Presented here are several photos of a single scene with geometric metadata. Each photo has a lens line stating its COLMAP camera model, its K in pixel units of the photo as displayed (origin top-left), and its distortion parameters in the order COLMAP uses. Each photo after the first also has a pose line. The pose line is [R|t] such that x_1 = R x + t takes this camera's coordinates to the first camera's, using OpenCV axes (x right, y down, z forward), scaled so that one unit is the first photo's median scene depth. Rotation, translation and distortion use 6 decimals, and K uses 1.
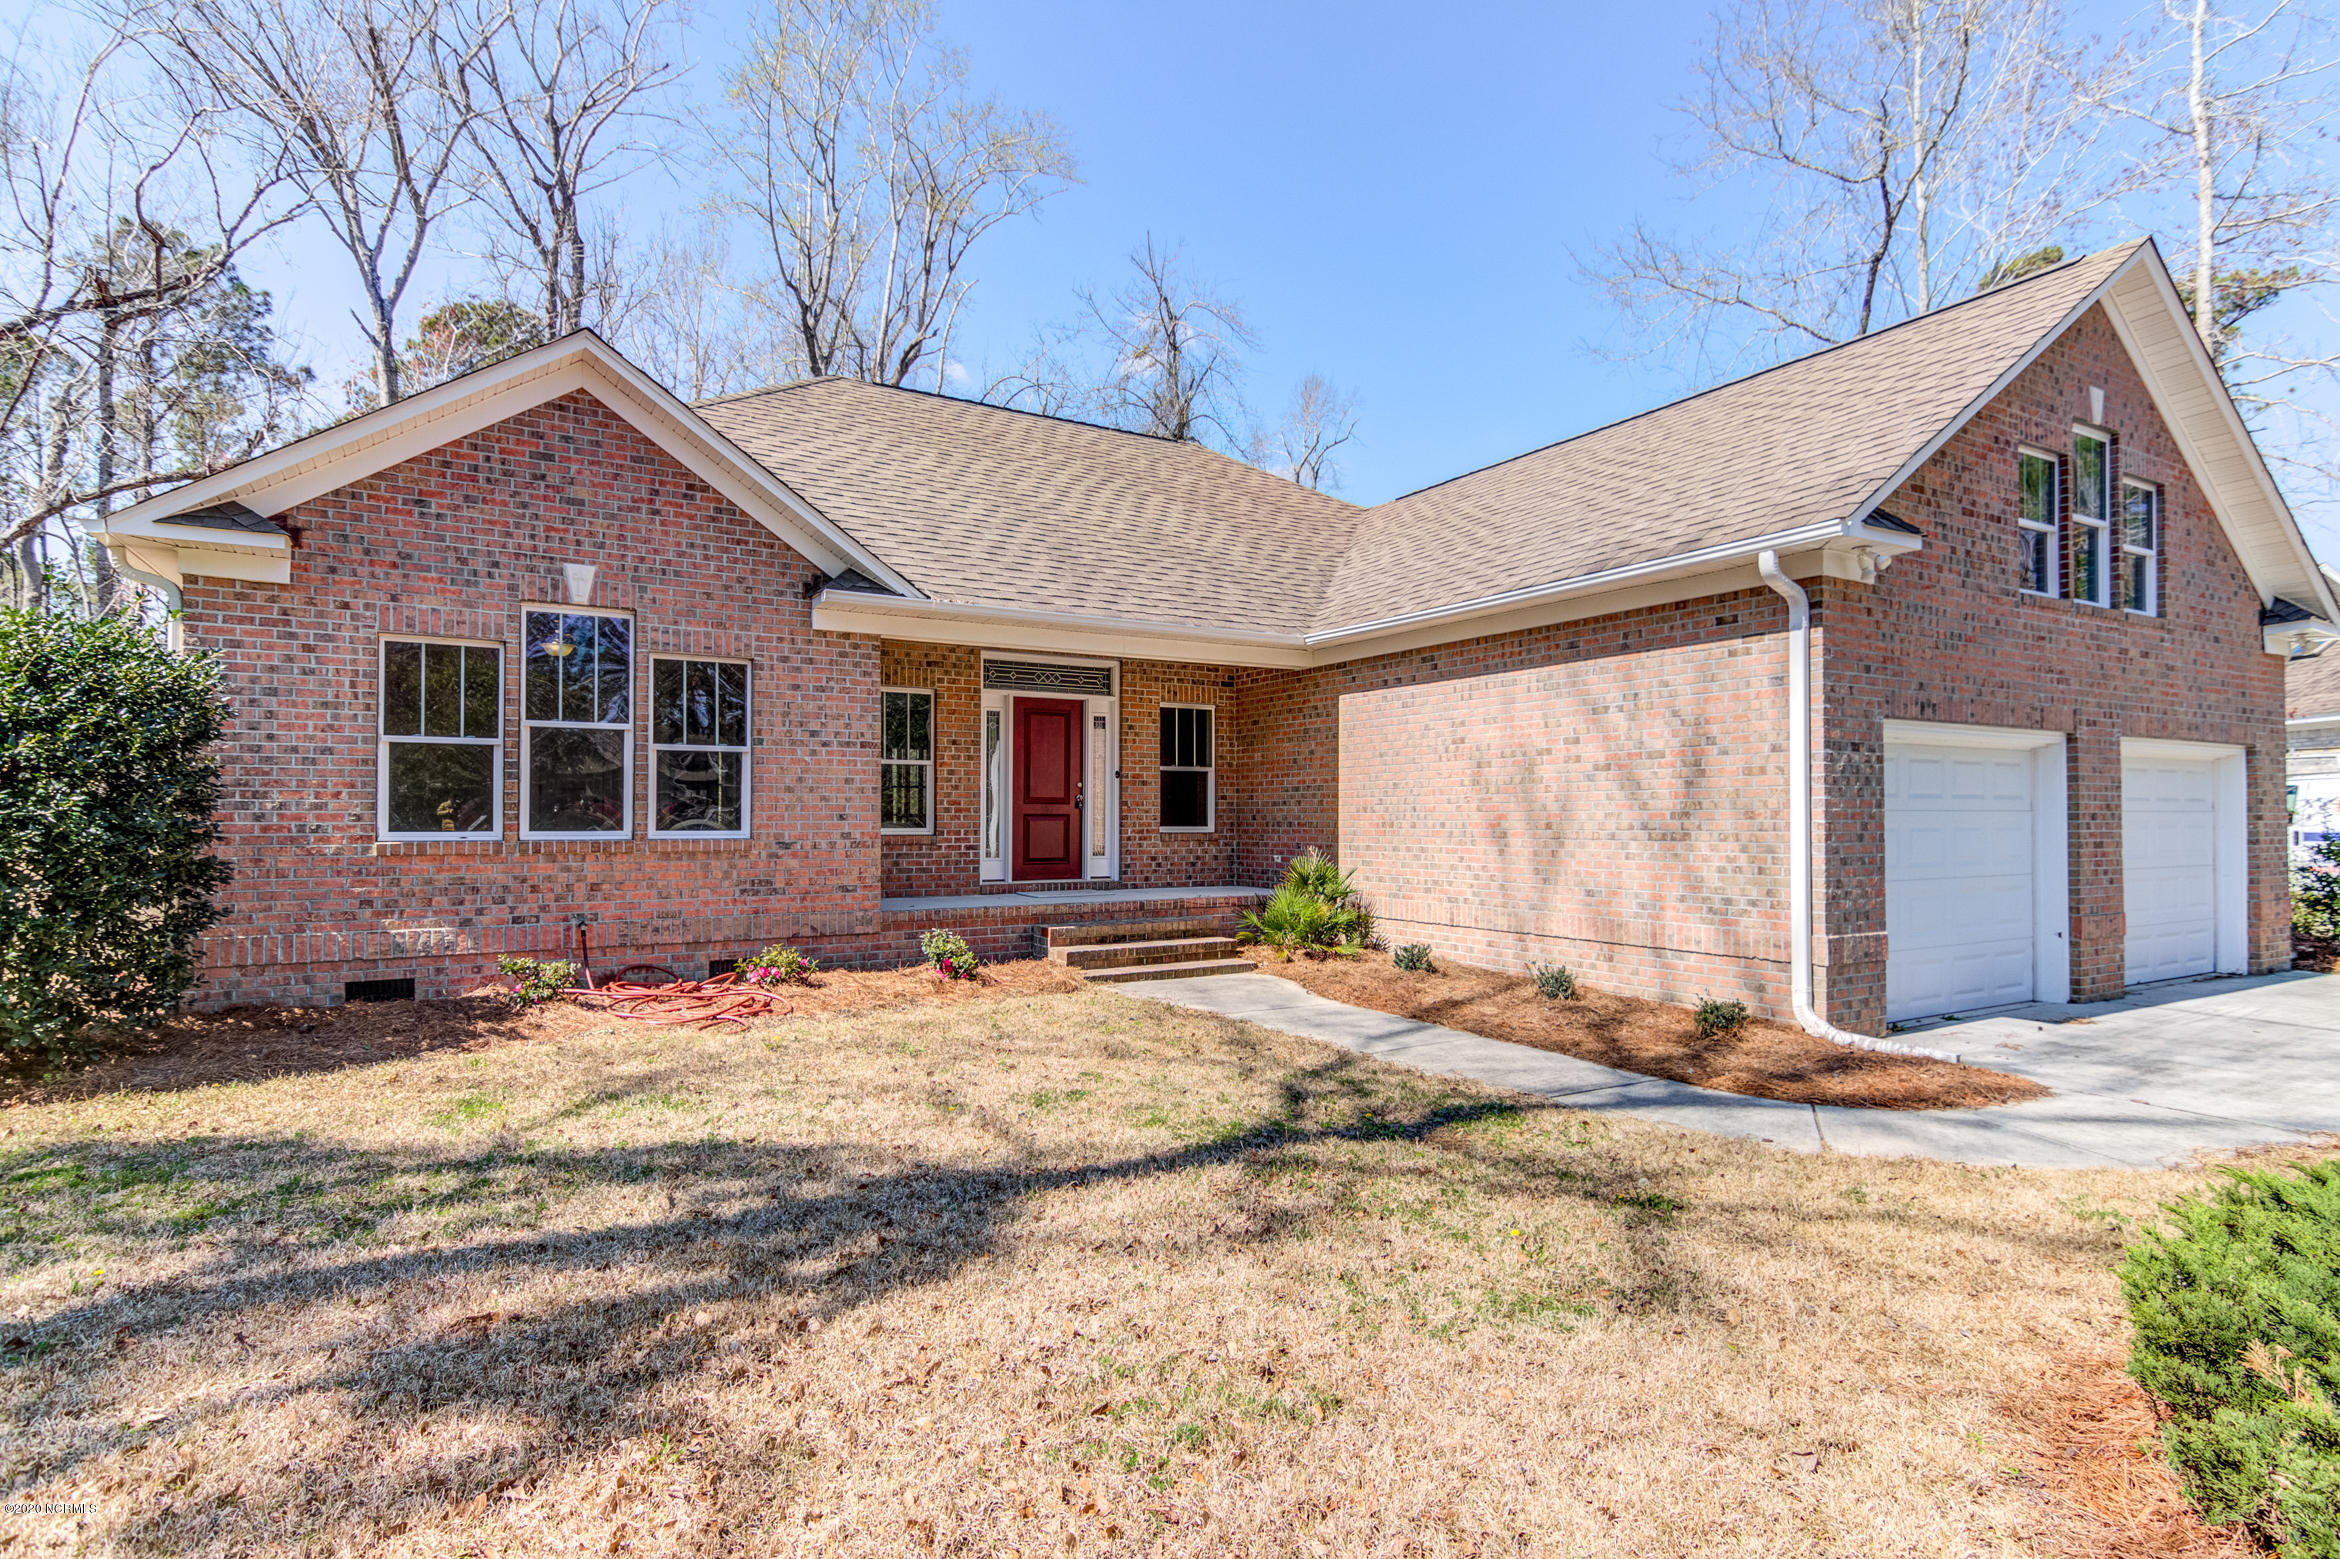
lens RADIAL K [[1201.6, 0, 1188.2], [0, 1201.6, 802.7], [0, 0, 1]] dist [0.008052, -0.001463]
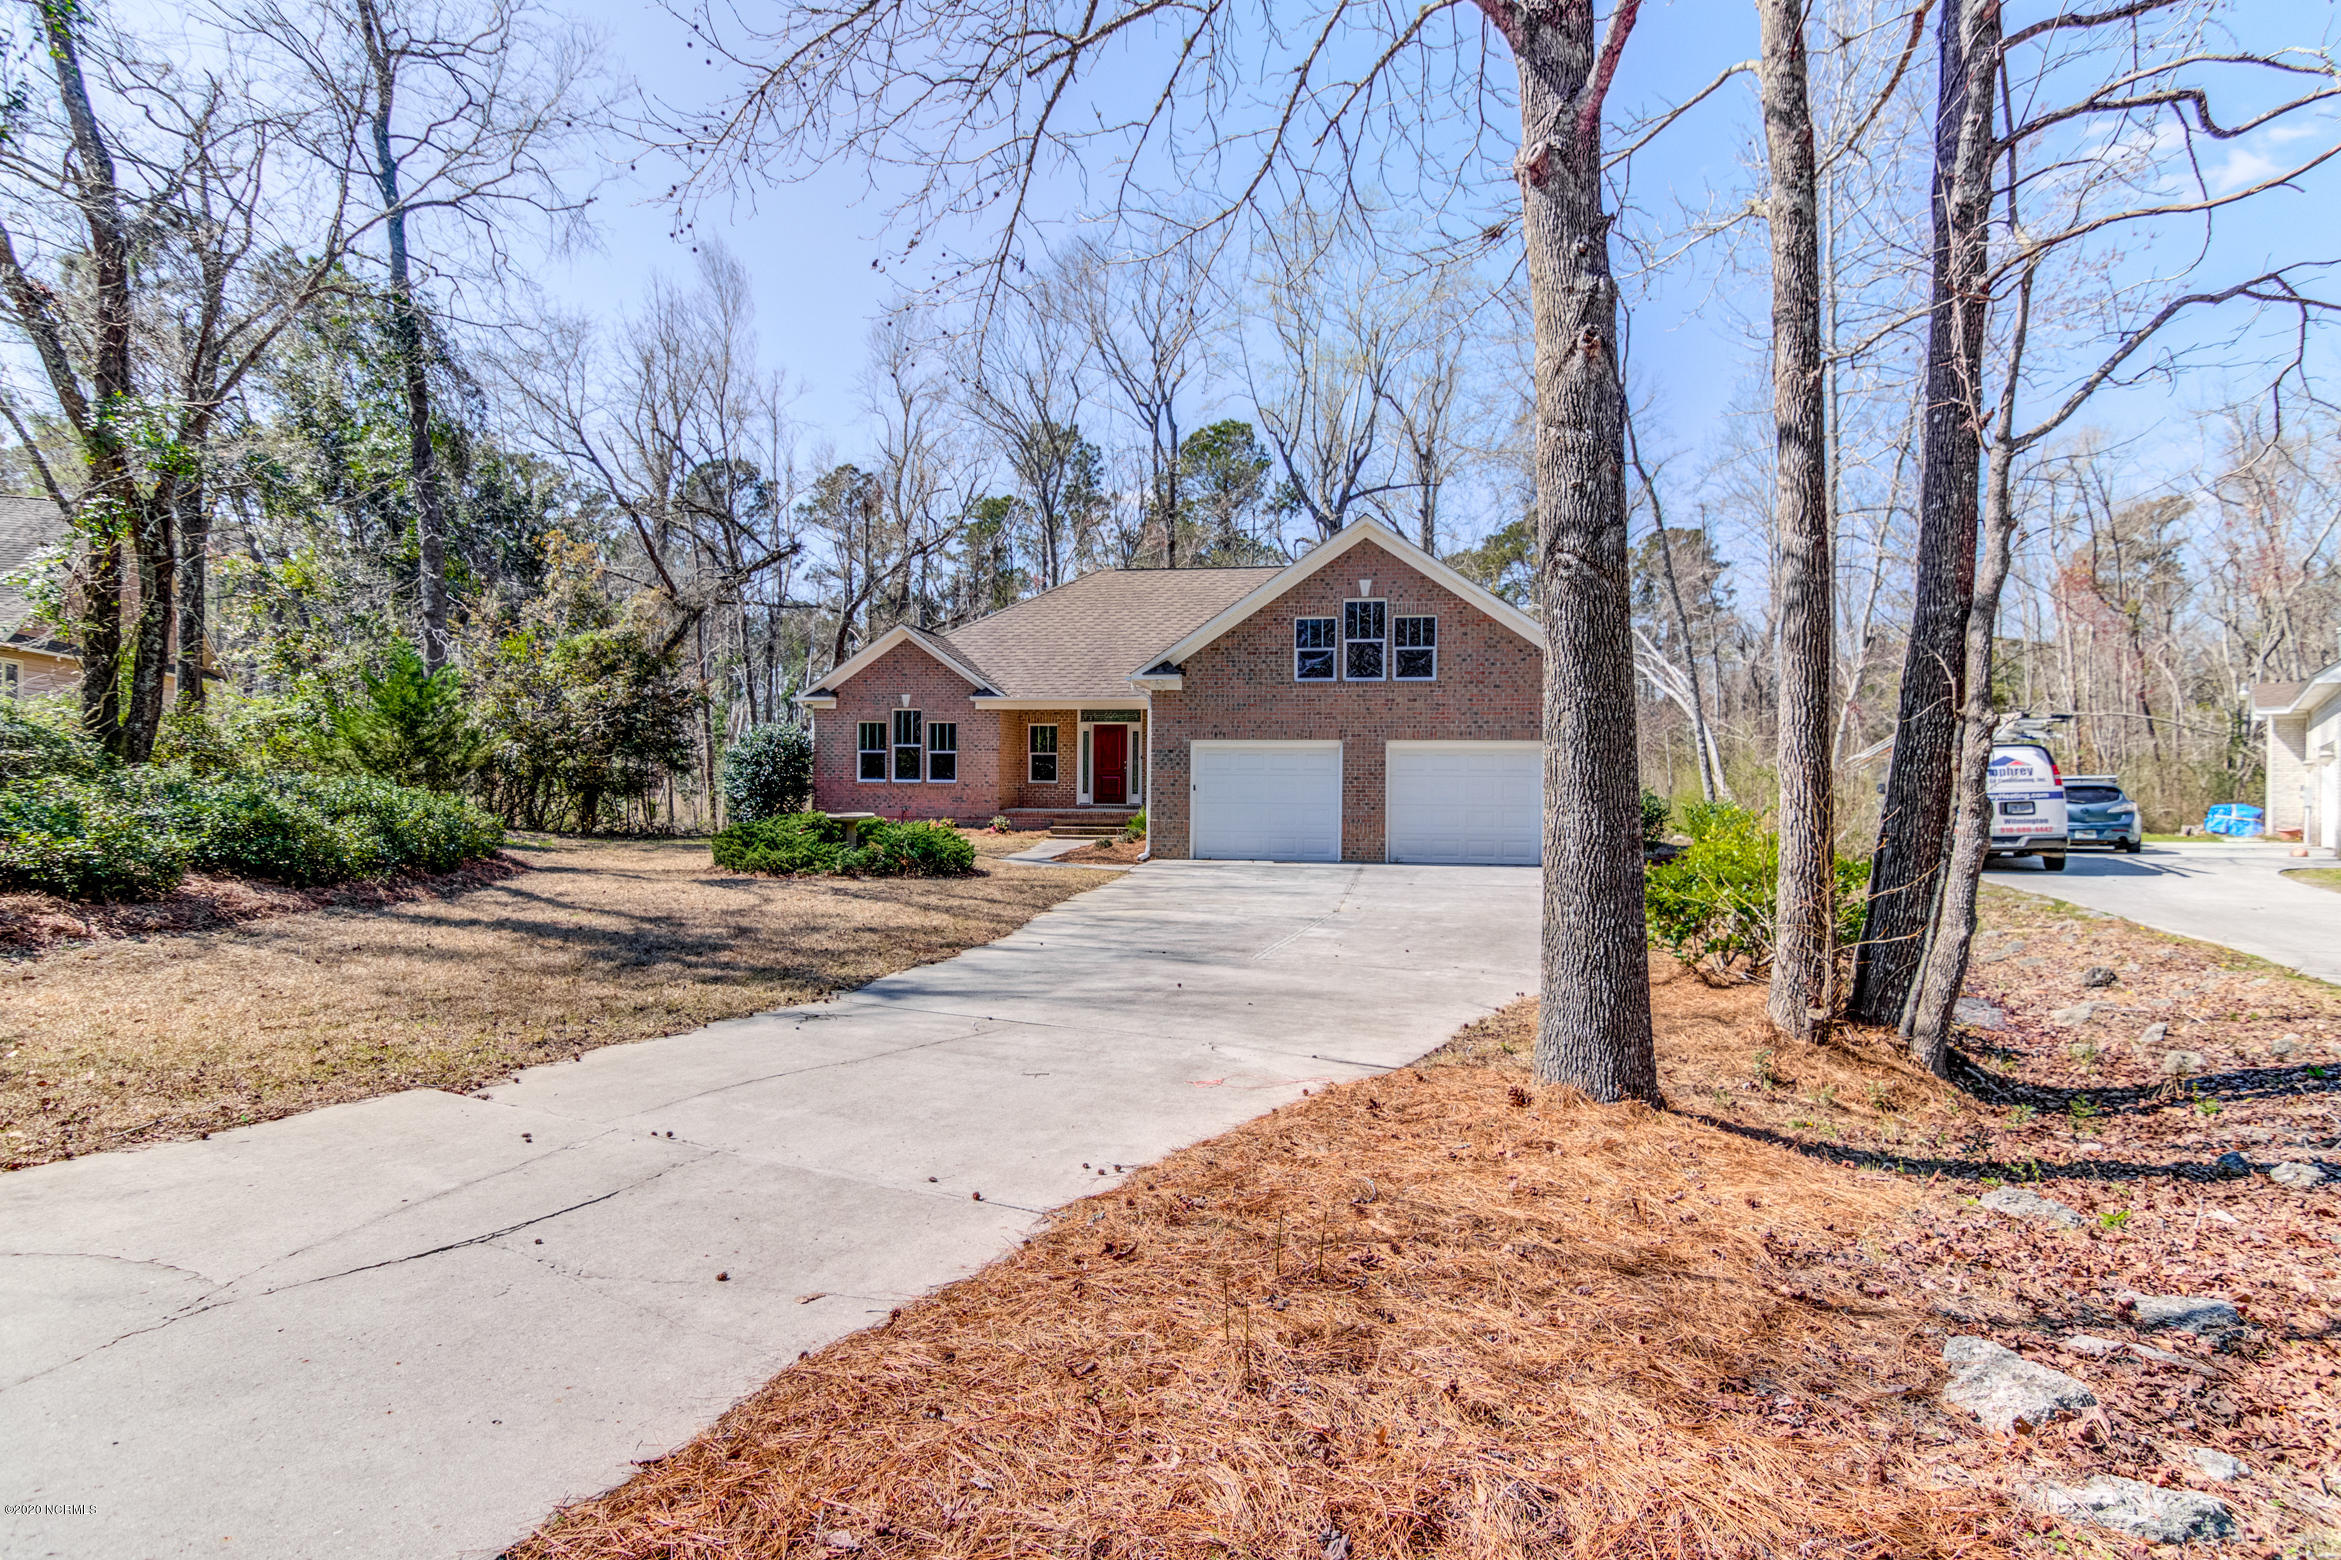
lens RADIAL K [[1202.1, 0, 1188.7], [0, 1202.1, 803.2], [0, 0, 1]] dist [0.008052, -0.001463]
pose [[0.769490, 0.018589, -0.638388, 1.982042], [0.001456, 0.999523, 0.030860, -0.010096], [0.638657, -0.024676, 0.769096, -0.904841]]
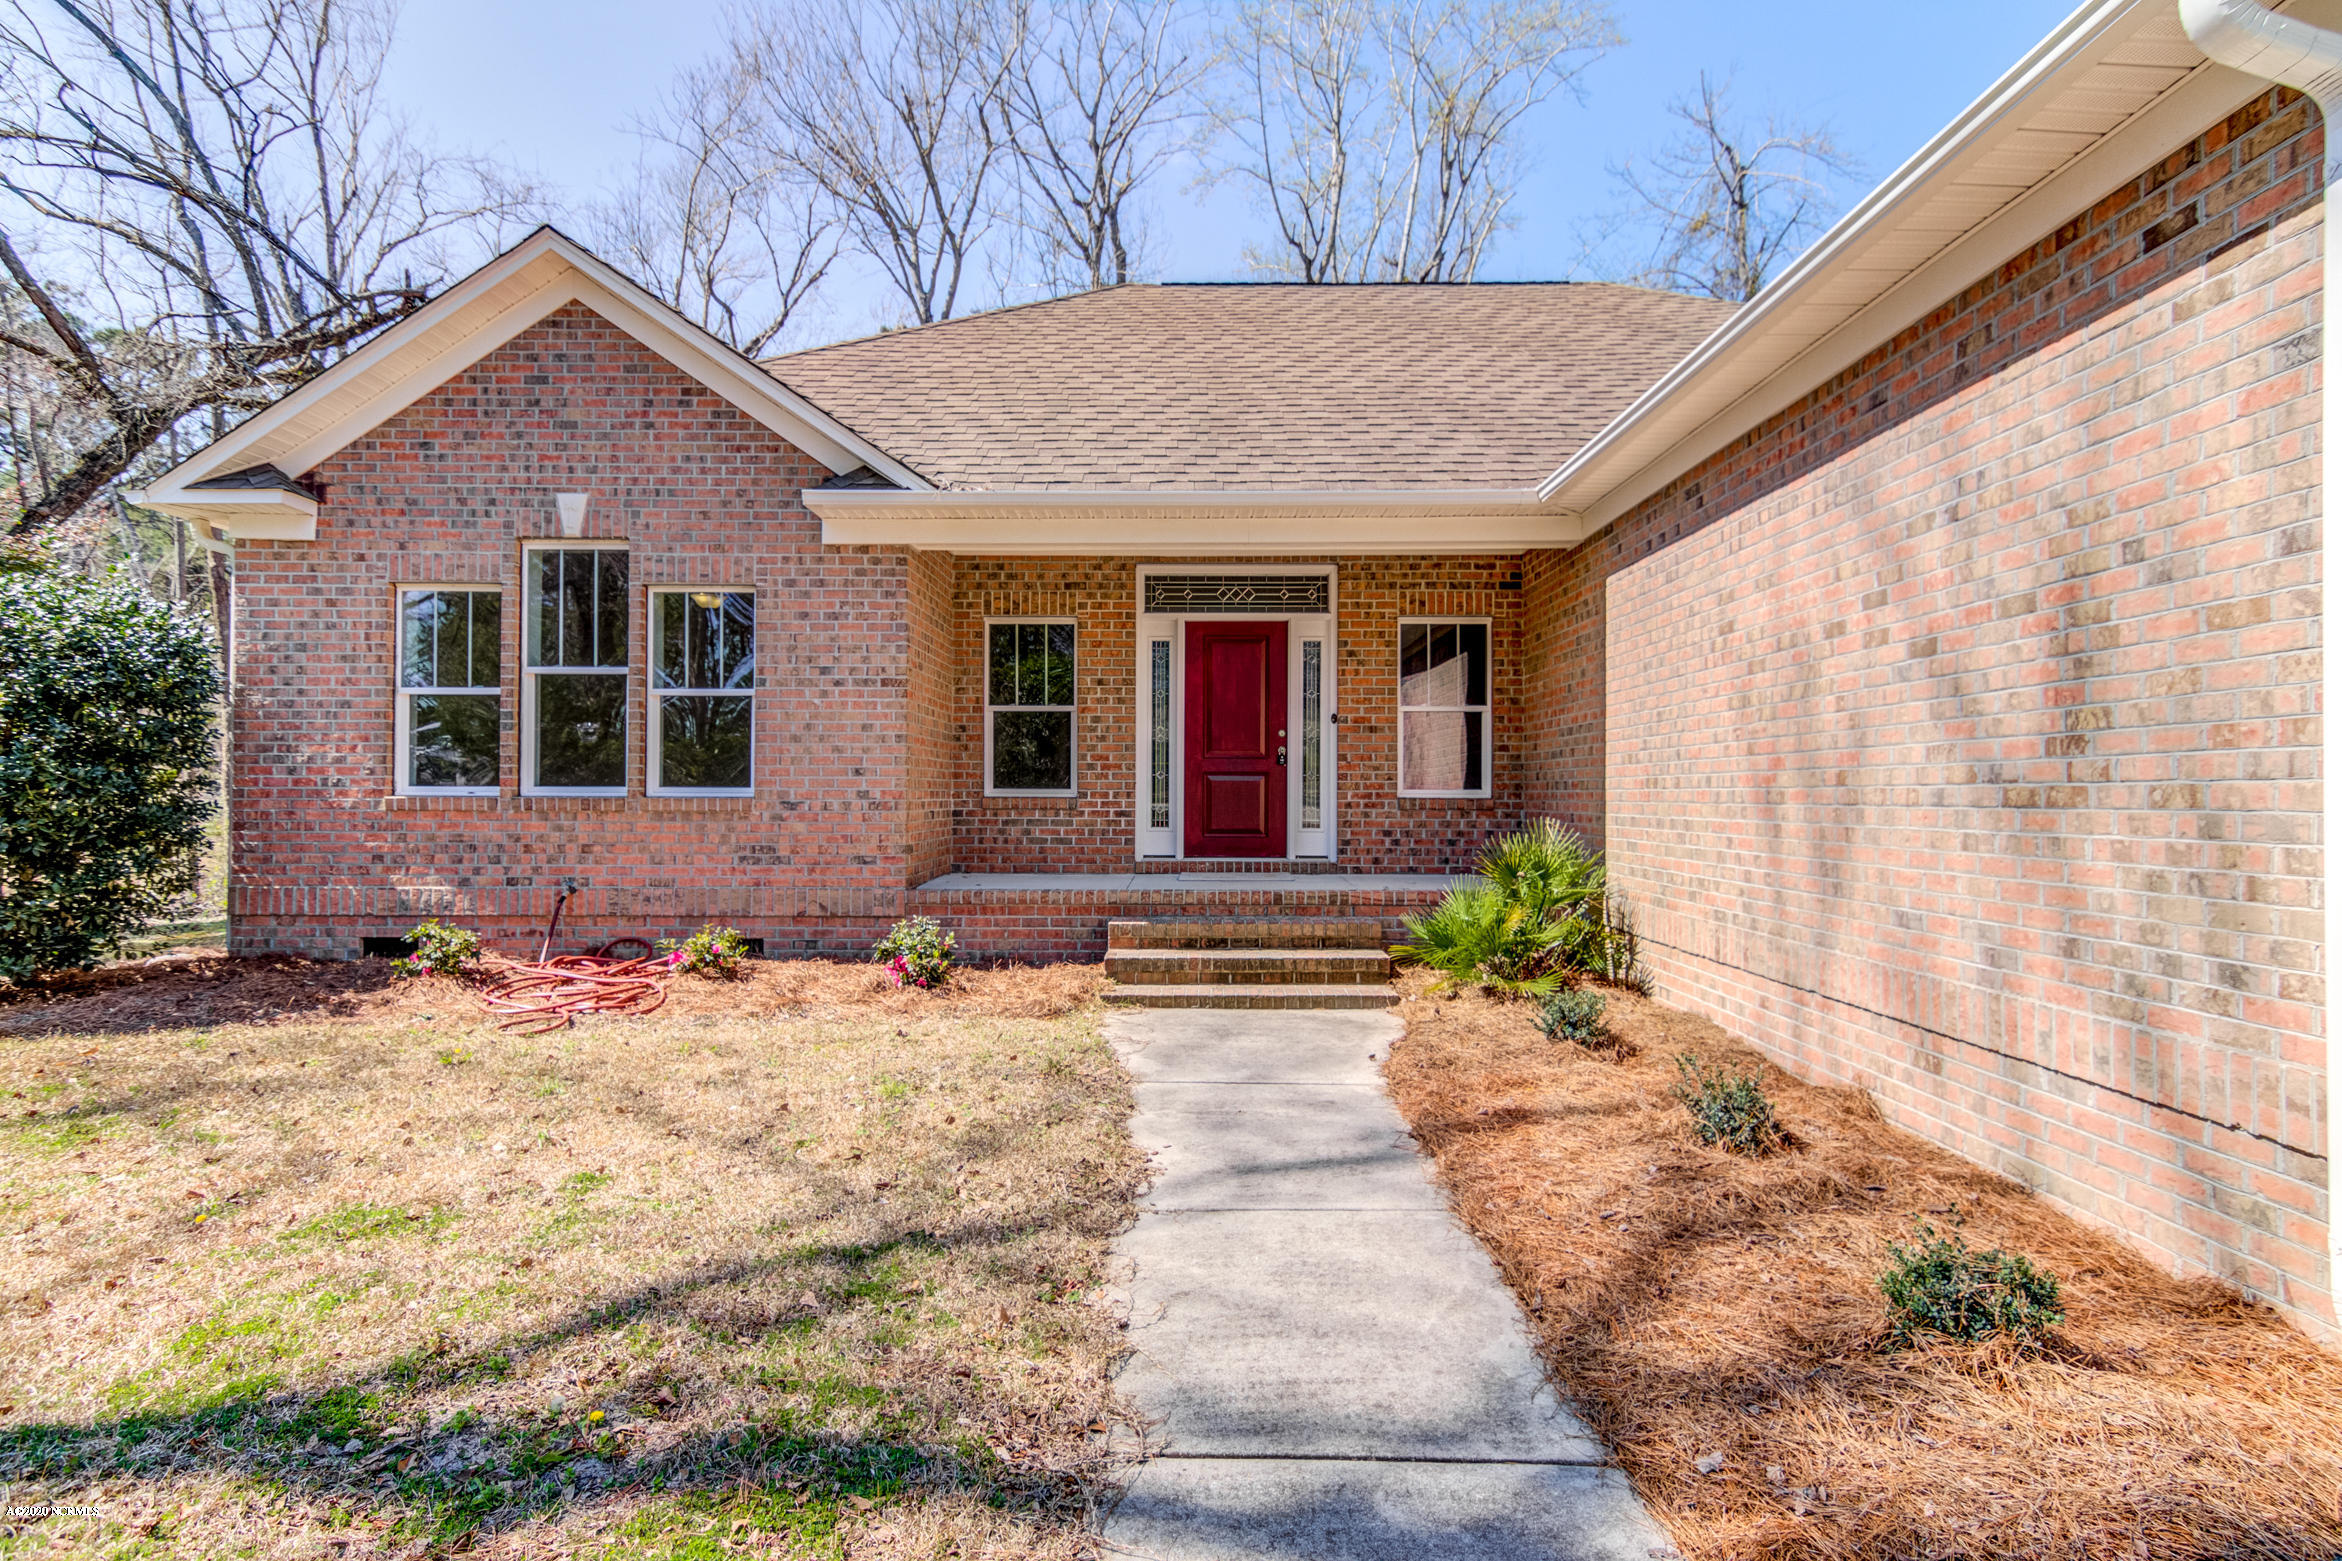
lens RADIAL K [[1184.6, 0, 1181.9], [0, 1184.6, 781.9], [0, 0, 1]] dist [0.009265, -0.001068]
pose [[0.848307, -0.002701, -0.529498, 0.345683], [0.003983, 0.999991, 0.001280, 0.019943], [0.529490, -0.003195, 0.848310, 0.464245]]
